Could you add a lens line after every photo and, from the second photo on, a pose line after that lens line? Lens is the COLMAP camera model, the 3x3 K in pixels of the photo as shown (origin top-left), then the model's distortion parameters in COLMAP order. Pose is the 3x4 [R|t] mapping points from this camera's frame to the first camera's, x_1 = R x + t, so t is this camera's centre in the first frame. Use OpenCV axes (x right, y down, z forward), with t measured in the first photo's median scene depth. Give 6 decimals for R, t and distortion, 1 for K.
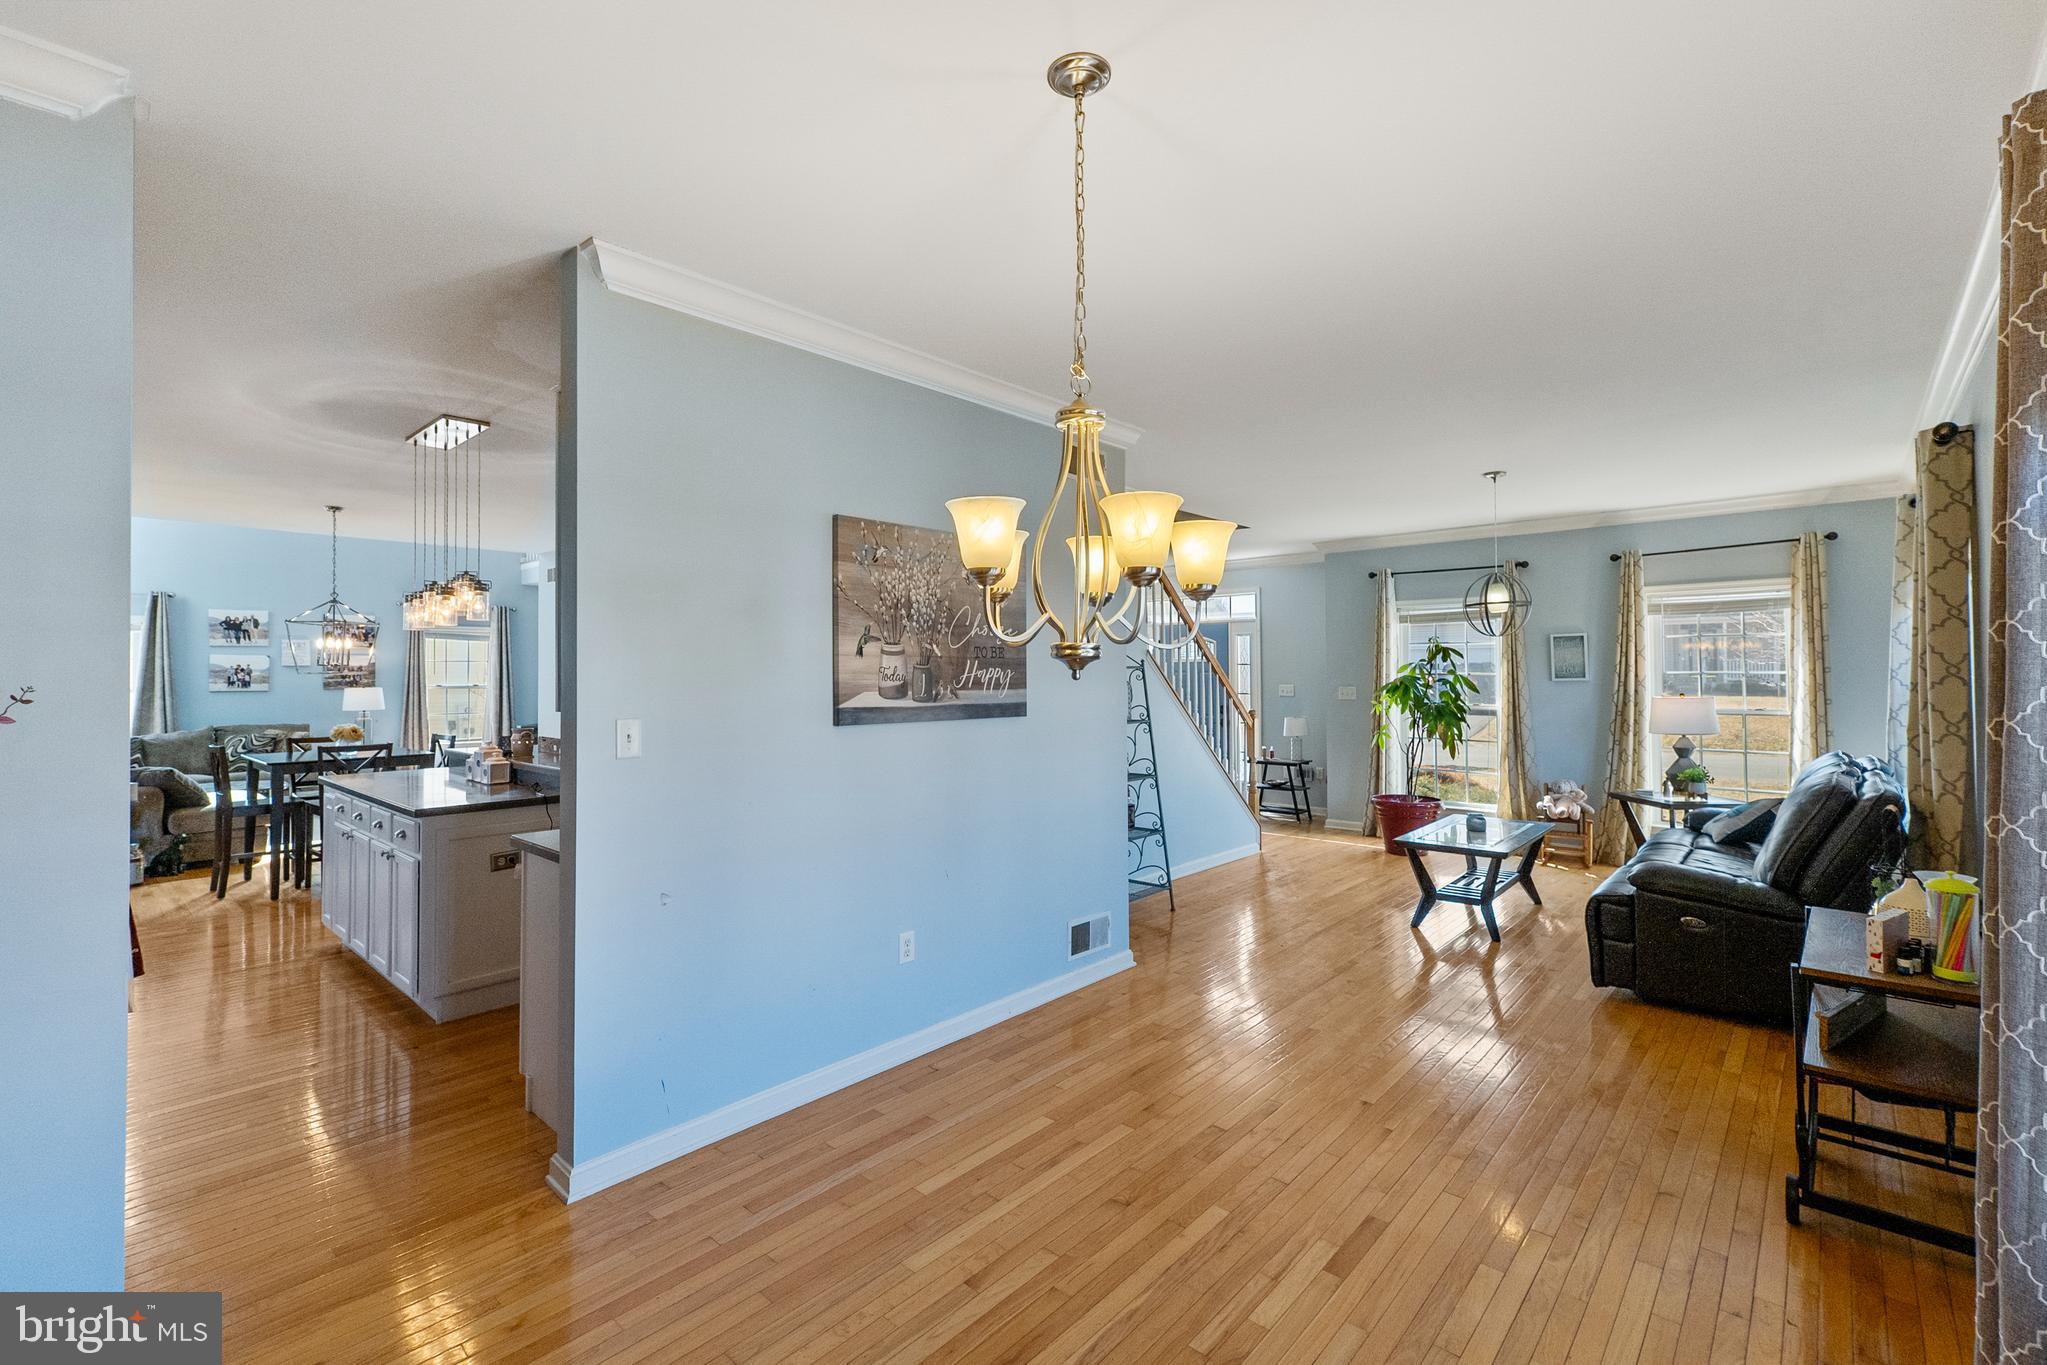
lens RADIAL K [[896.8, 0, 1019.8], [0, 896.8, 659.1], [0, 0, 1]] dist [0.003135, 0.000232]
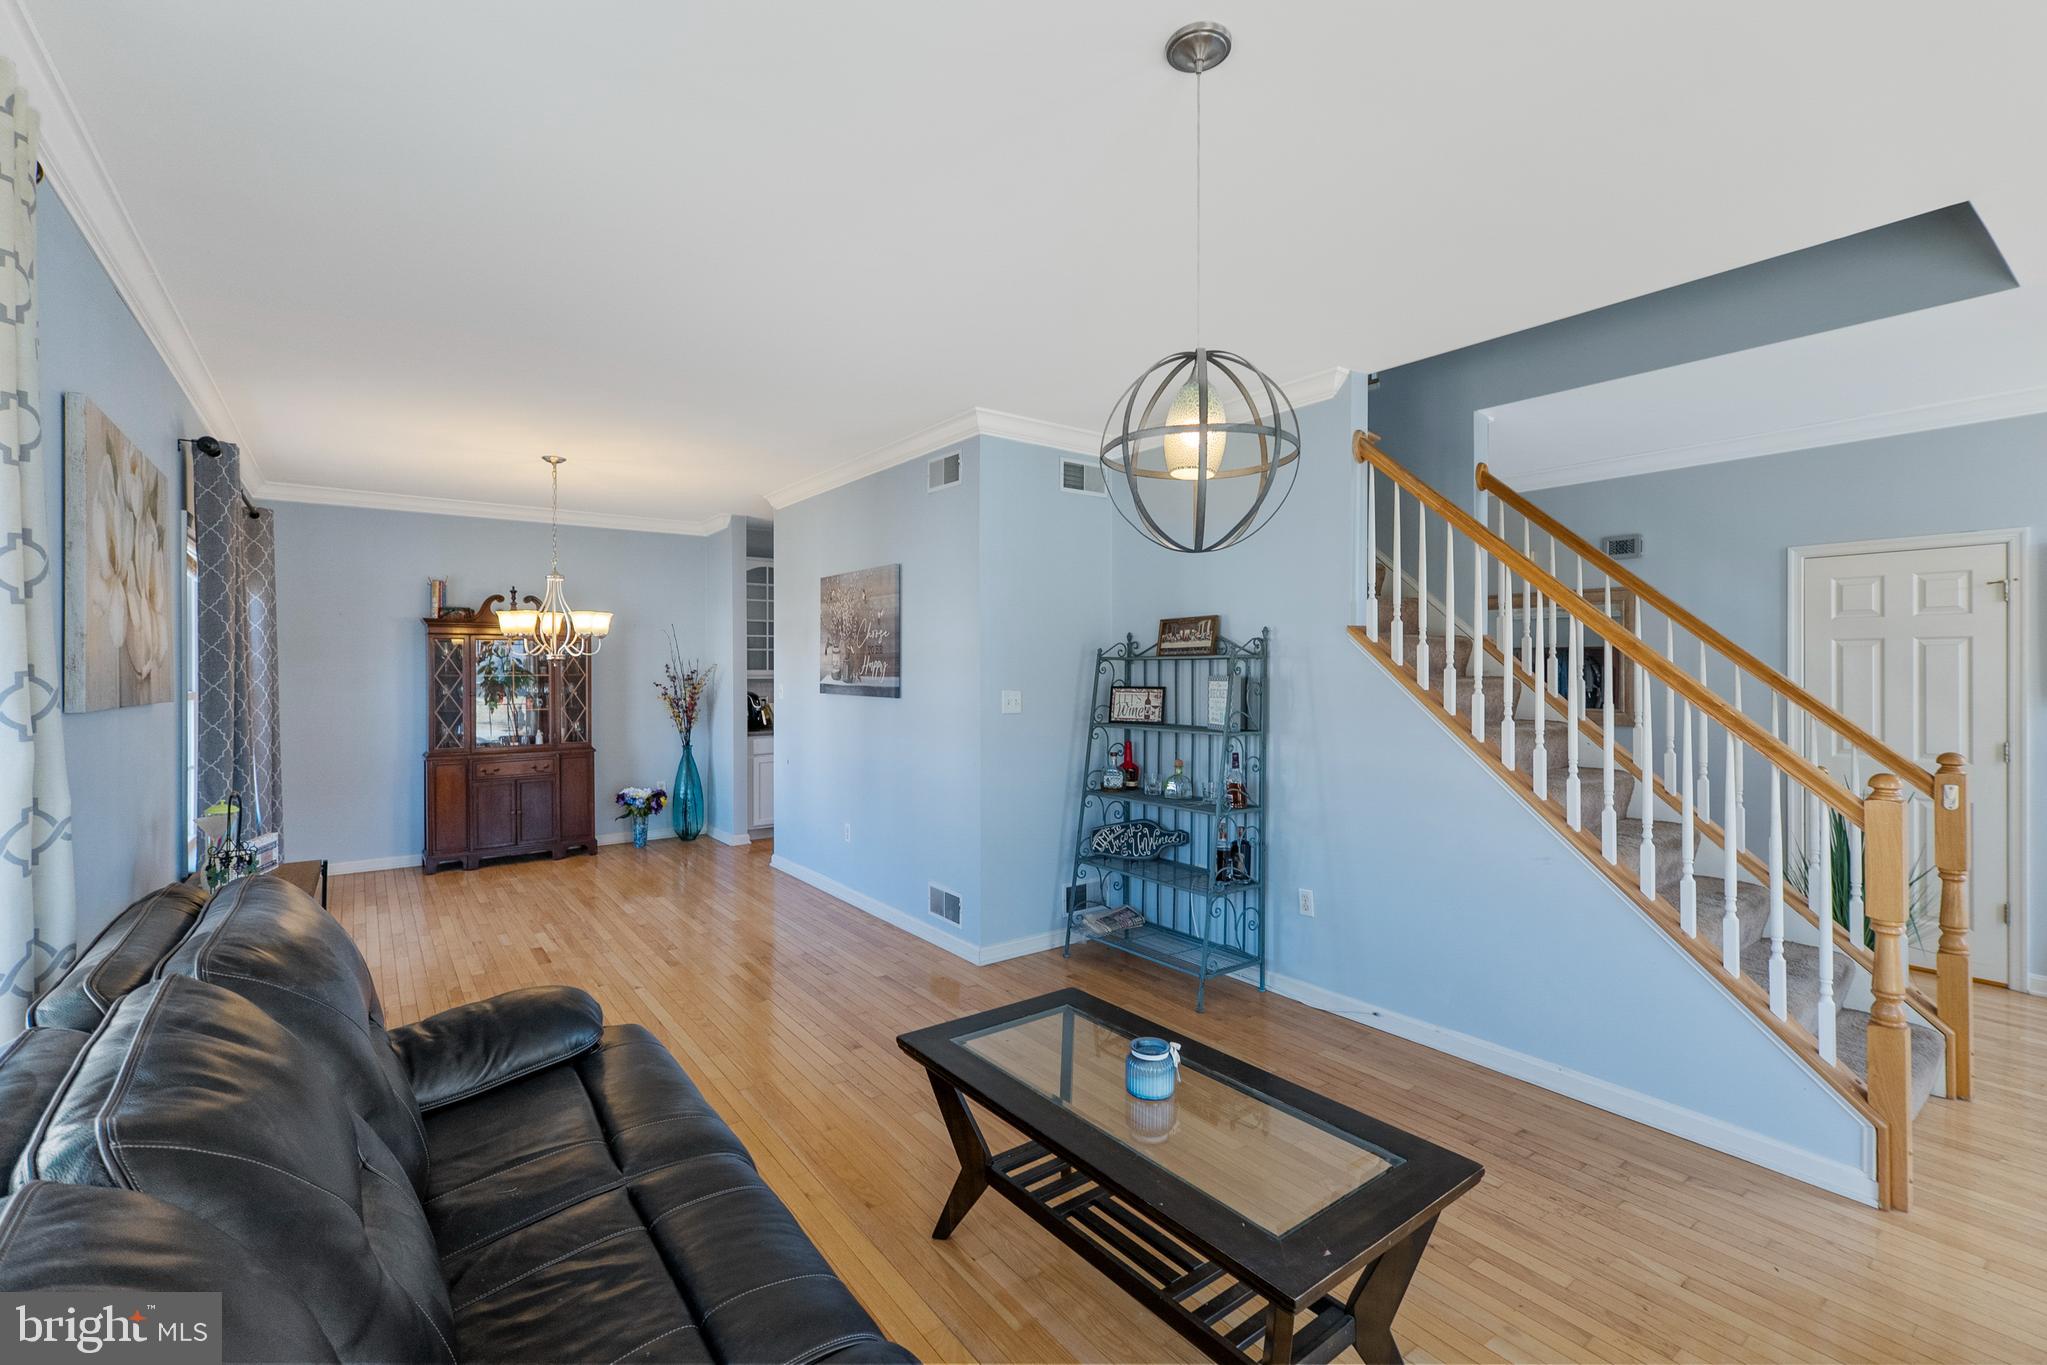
lens RADIAL K [[896.8, 0, 1019.9], [0, 896.8, 670.1], [0, 0, 1]] dist [0.003135, 0.000232]
pose [[-0.198686, 0.004508, -0.980053, 1.384161], [0.014537, 0.999893, 0.001653, 0.026911], [0.979955, -0.013918, -0.198730, 1.607395]]
